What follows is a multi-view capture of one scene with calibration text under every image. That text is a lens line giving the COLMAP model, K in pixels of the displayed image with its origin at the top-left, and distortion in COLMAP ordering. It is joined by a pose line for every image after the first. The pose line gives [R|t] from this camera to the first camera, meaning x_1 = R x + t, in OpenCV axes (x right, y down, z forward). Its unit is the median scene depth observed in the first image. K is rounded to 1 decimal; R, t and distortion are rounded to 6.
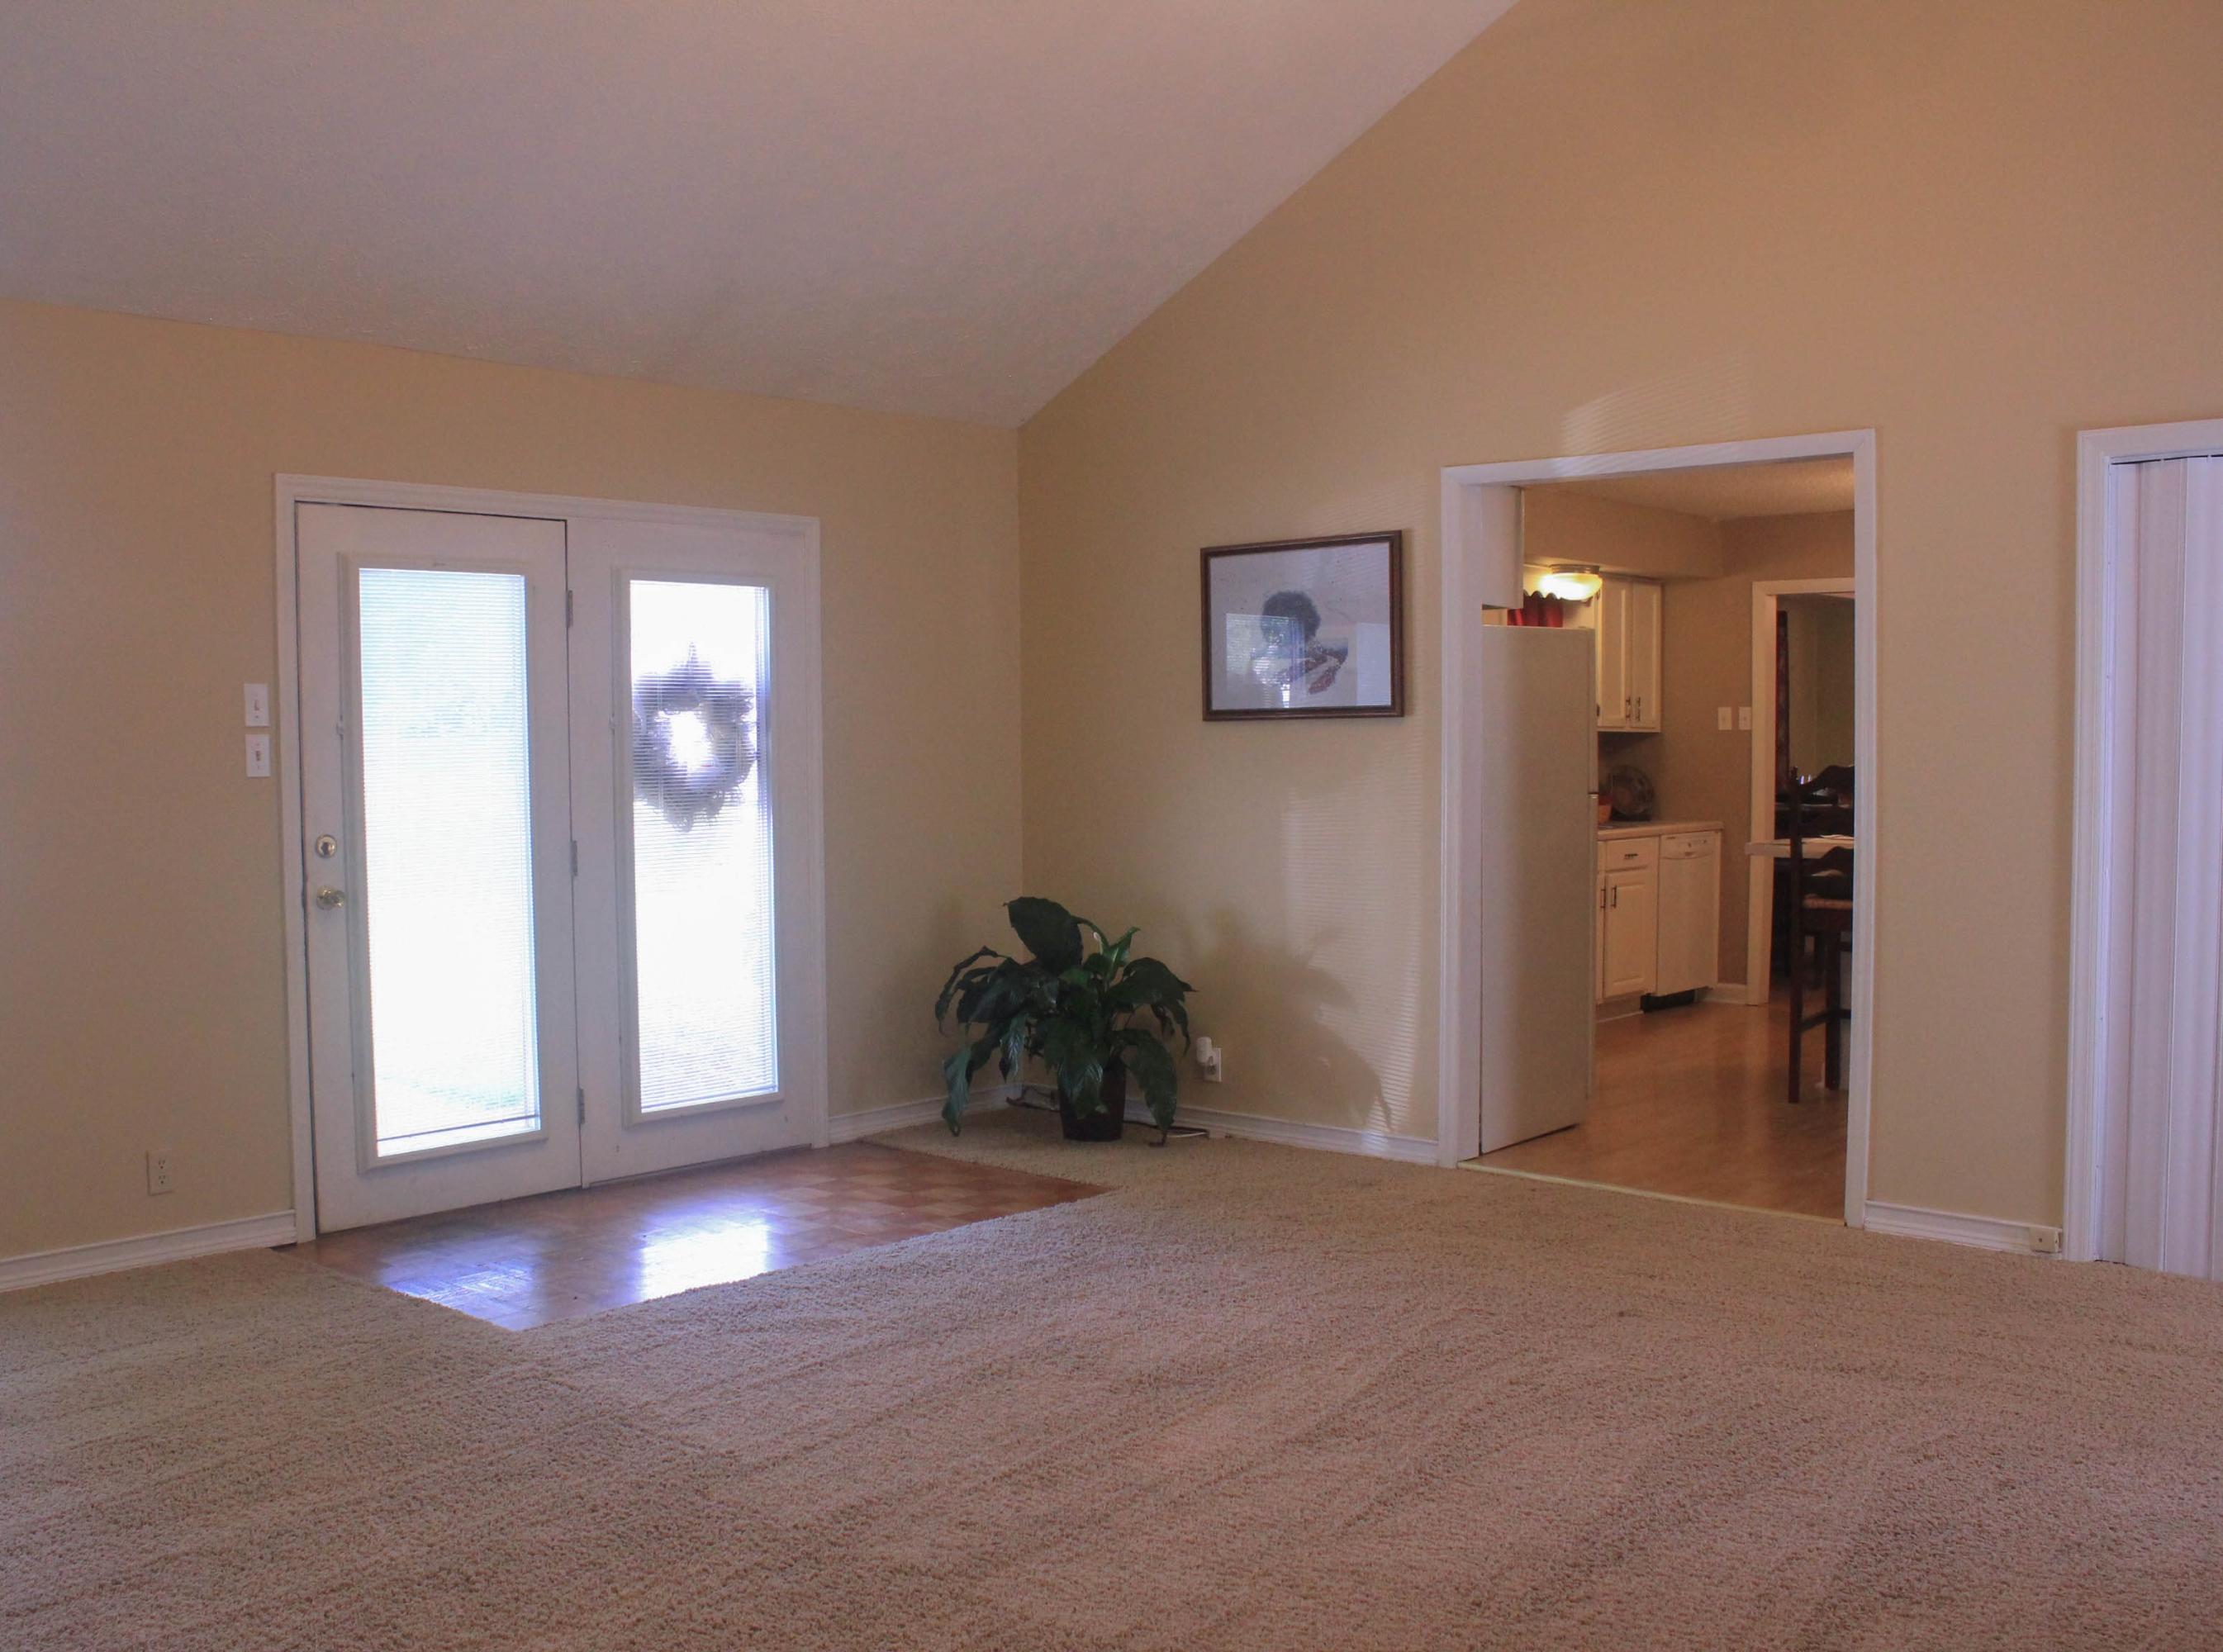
lens RADIAL K [[2059.1, 0, 1111.5], [0, 2059.1, 826.0], [0, 0, 1]] dist [-0.132569, 0.003223]
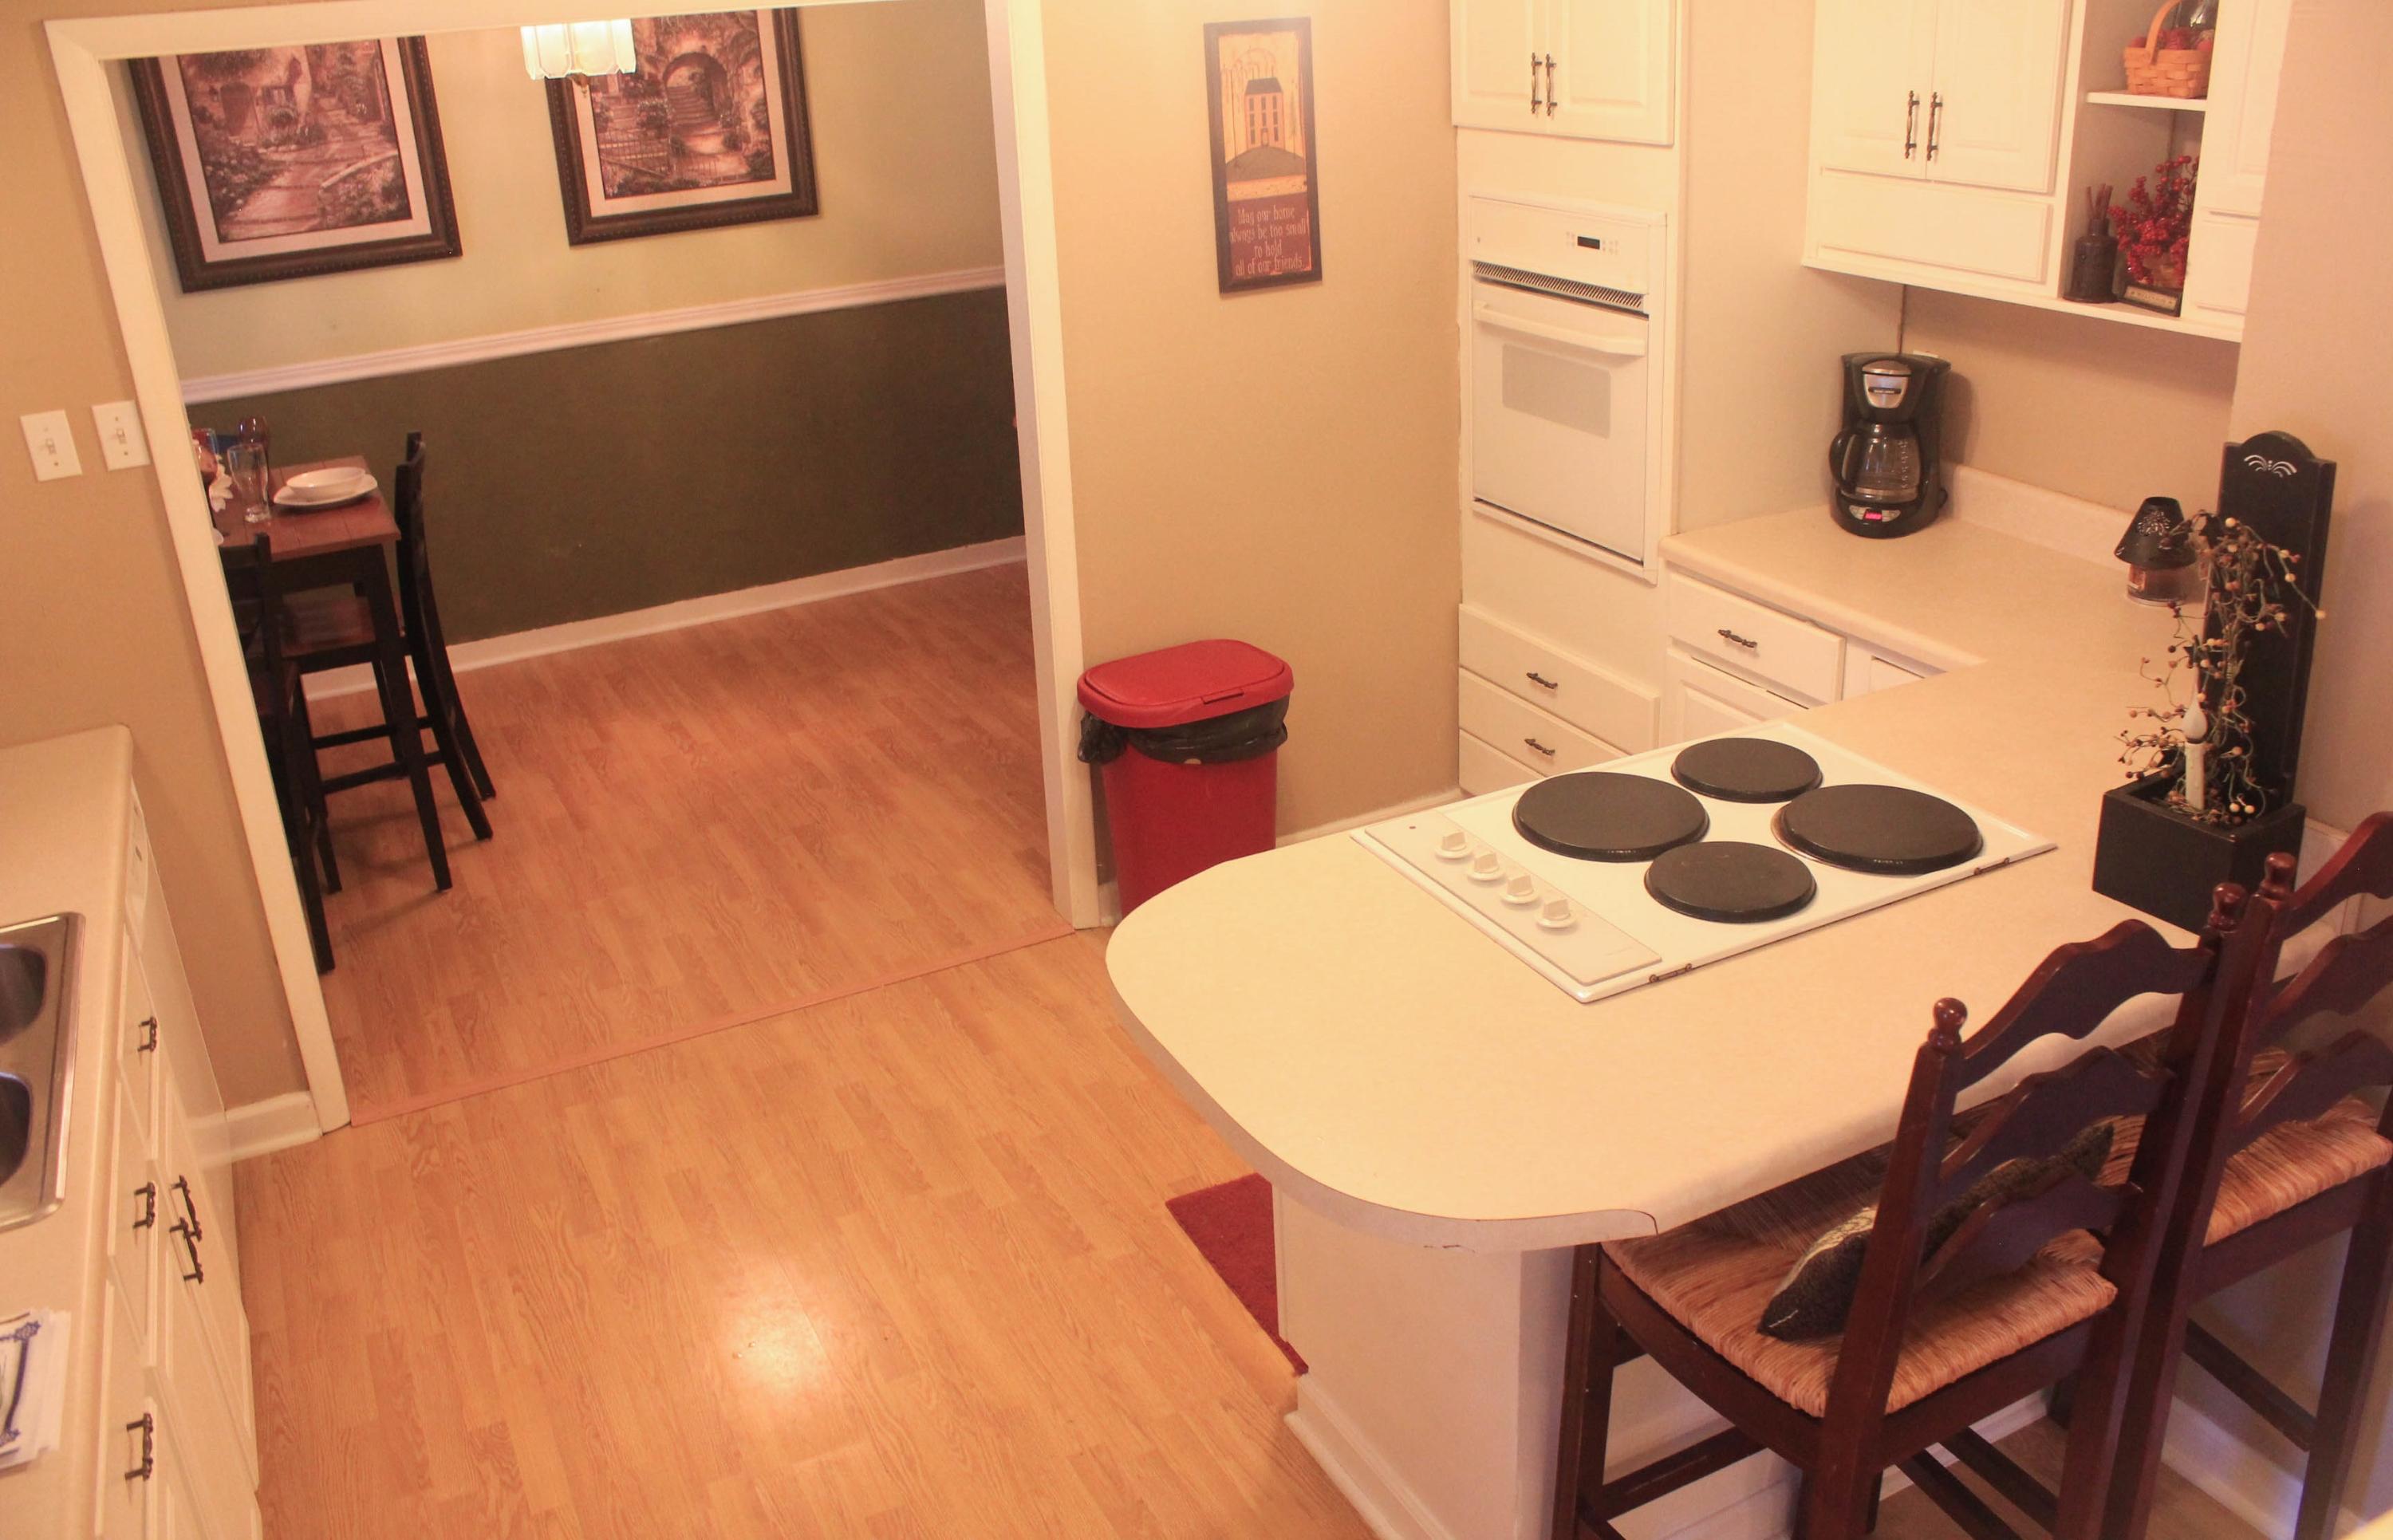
lens RADIAL K [[1941.8, 0, 1198.7], [0, 1941.8, 724.4], [0, 0, 1]] dist [-0.161177, 0.140900]
pose [[0.368223, -0.360619, 0.856952, 0.131760], [0.091182, 0.931277, 0.352716, -0.155067], [-0.925256, -0.051739, 0.375799, 1.064308]]
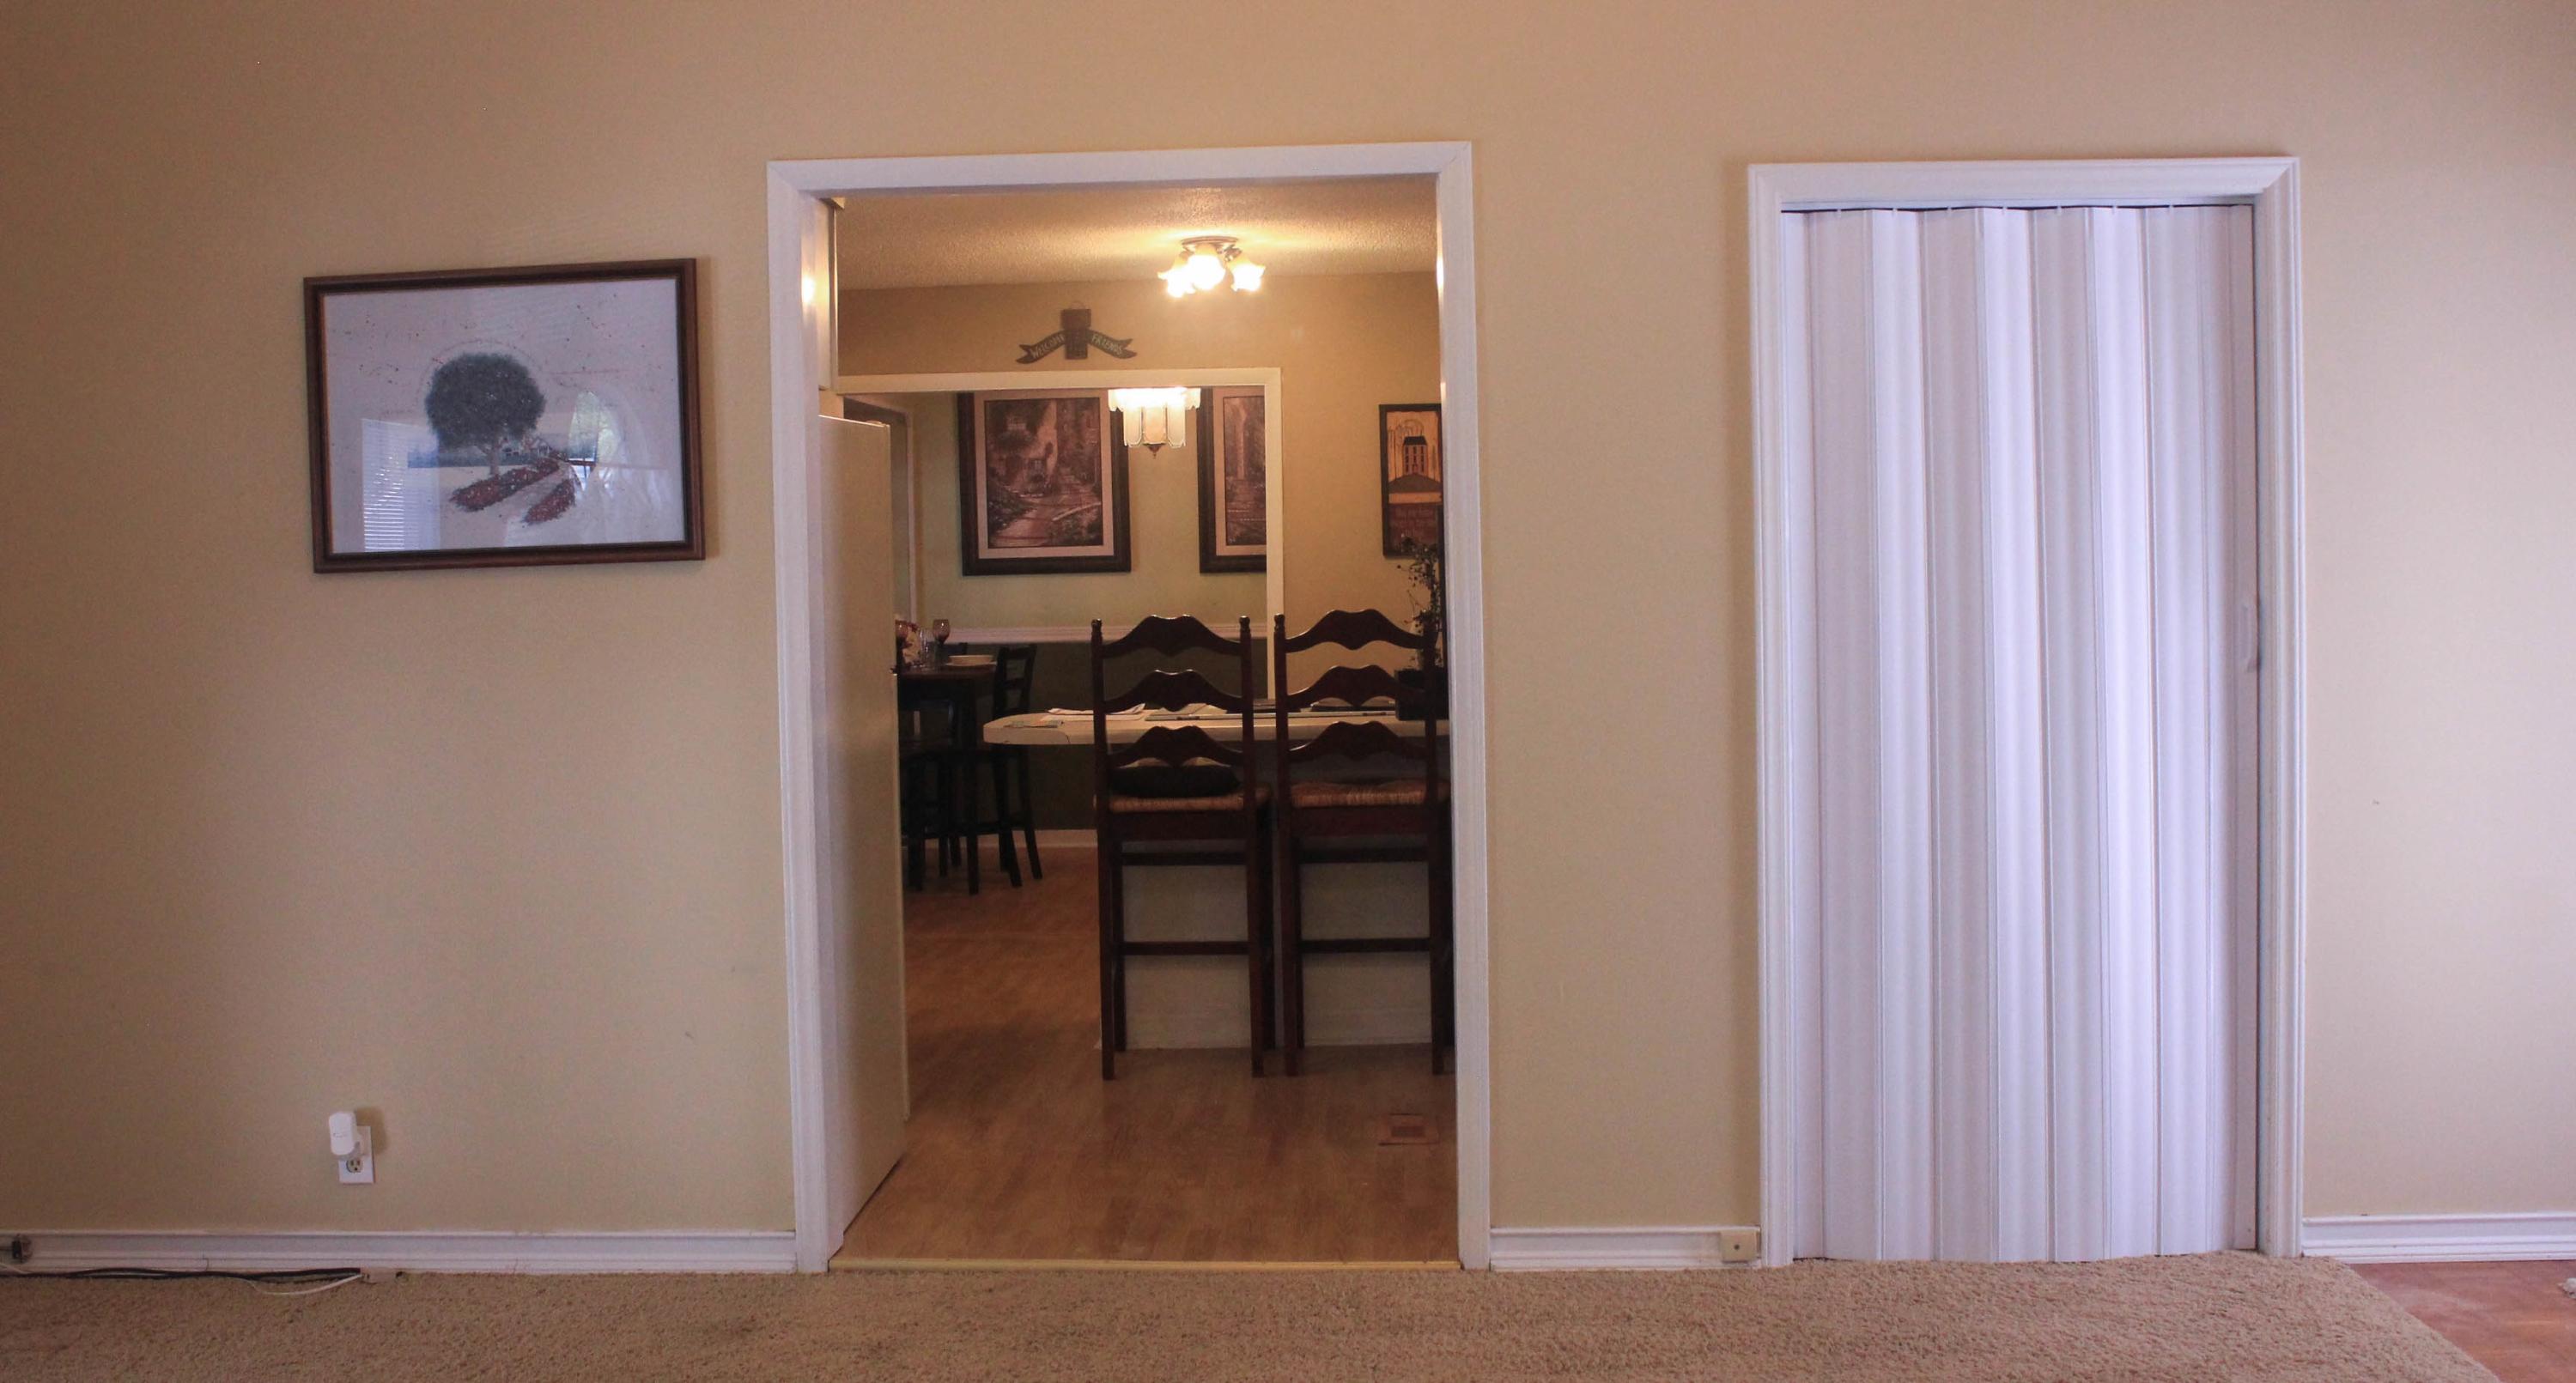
lens RADIAL K [[2368.8, 0, 1286.6], [0, 2368.8, 636.4], [0, 0, 1]] dist [-0.123706, 0.003386]
pose [[0.775256, -0.030984, 0.630887, -0.158303], [0.043494, 0.999044, -0.004382, -0.018137], [-0.630149, 0.030837, 0.775862, 0.316555]]
